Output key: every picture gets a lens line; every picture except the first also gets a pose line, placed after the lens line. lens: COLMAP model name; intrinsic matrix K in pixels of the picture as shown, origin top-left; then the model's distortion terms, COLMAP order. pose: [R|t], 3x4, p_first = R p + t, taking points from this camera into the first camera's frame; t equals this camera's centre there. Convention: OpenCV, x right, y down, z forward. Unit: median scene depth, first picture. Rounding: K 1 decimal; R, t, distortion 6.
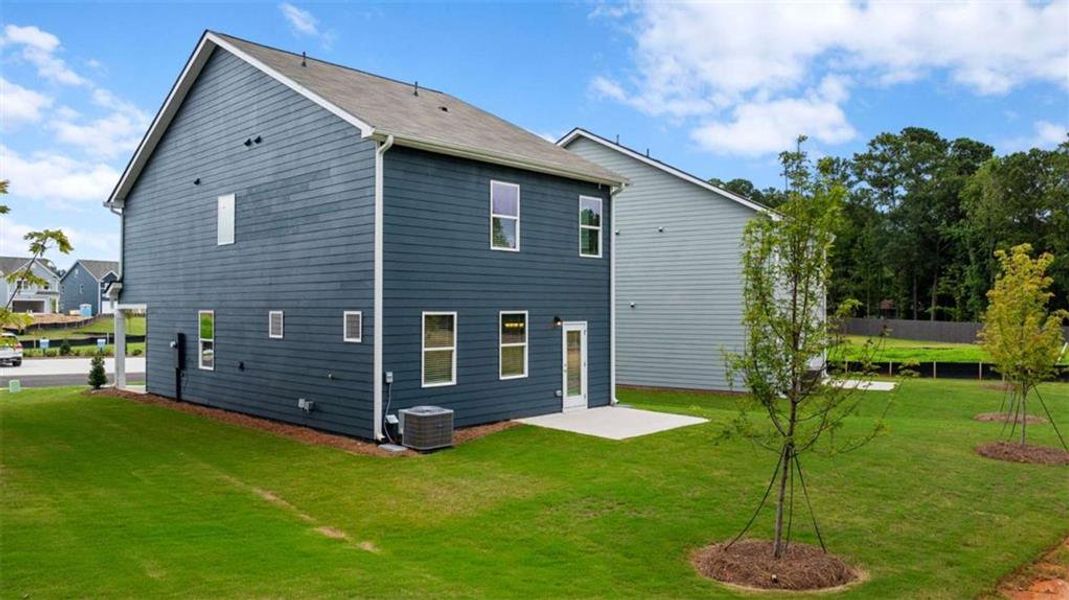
lens RADIAL K [[754.5, 0, 534.5], [0, 754.5, 300.0], [0, 0, 1]] dist [-0.030095, -0.000072]
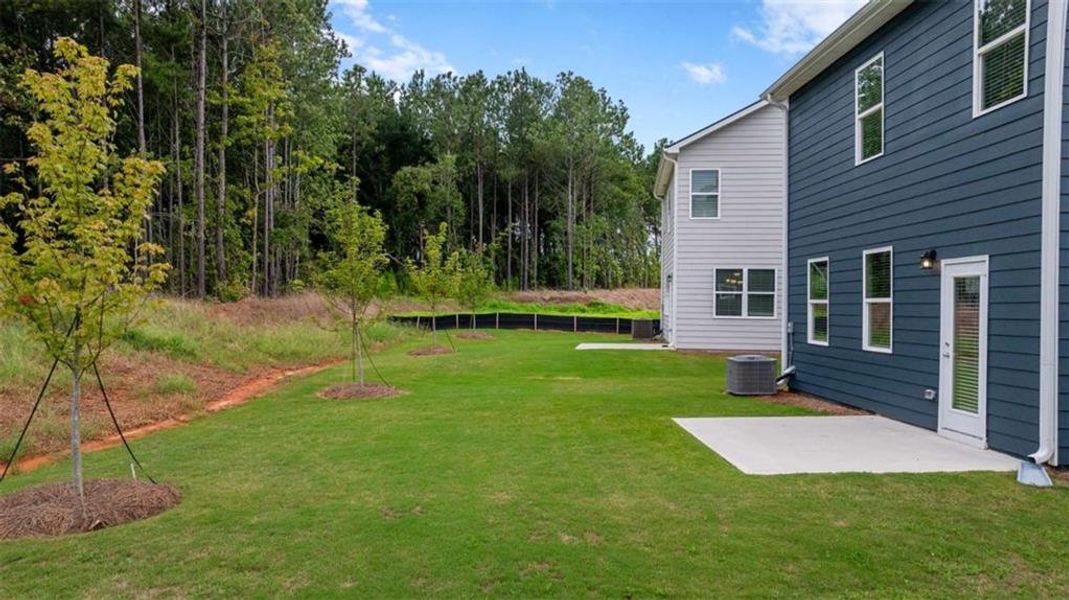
lens RADIAL K [[754.5, 0, 534.5], [0, 754.5, 300.0], [0, 0, 1]] dist [-0.030095, -0.000072]
pose [[-0.707462, -0.012772, -0.706636, 0.595781], [-0.002874, 0.999880, -0.015194, 0.064787], [0.706745, -0.008718, -0.707414, 1.159430]]
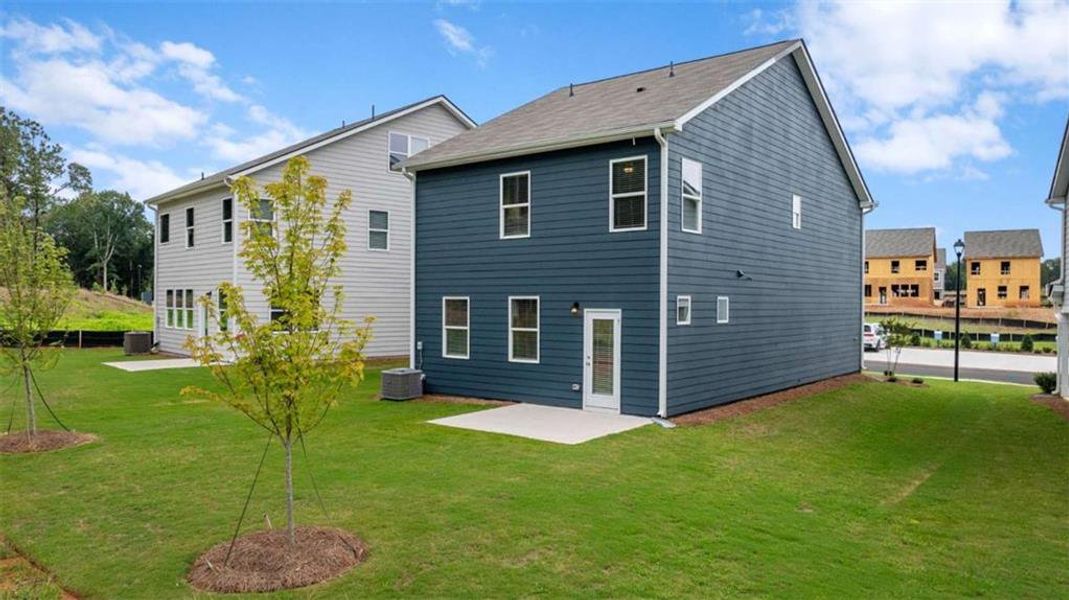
lens RADIAL K [[754.5, 0, 534.5], [0, 754.5, 300.0], [0, 0, 1]] dist [-0.030095, -0.000072]
pose [[0.088839, -0.003743, -0.996039, 0.916721], [0.005153, 0.999981, -0.003298, 0.021265], [0.996033, -0.004839, 0.088857, 0.857251]]
